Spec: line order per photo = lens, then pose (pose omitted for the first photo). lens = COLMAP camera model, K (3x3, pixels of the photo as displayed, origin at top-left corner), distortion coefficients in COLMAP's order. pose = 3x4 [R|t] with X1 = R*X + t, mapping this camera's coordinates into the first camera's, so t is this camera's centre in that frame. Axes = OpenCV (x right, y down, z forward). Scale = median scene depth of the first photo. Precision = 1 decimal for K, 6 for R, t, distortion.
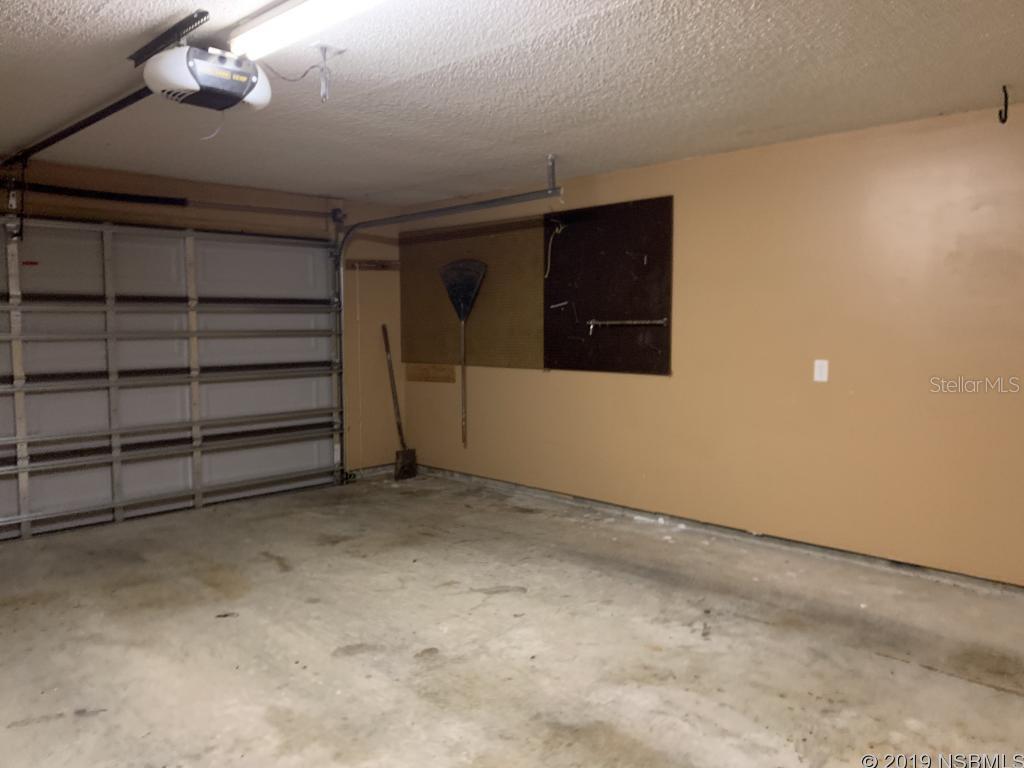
lens RADIAL K [[789.5, 0, 512.0], [0, 789.5, 384.0], [0, 0, 1]] dist [0.000302, -0.015757]
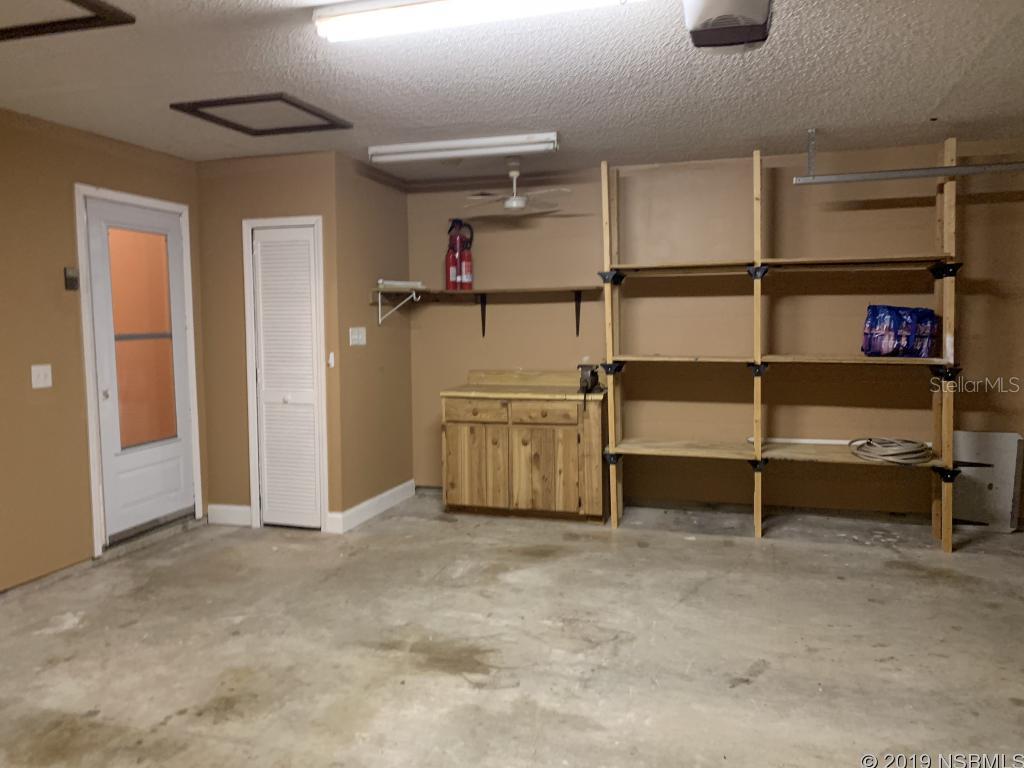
lens RADIAL K [[789.5, 0, 512.0], [0, 789.5, 384.0], [0, 0, 1]] dist [0.000302, -0.015757]
pose [[-0.884007, 0.049717, -0.464823, 0.132273], [-0.024592, 0.988006, 0.152445, -0.086247], [0.466827, 0.146193, -0.872181, 1.113456]]
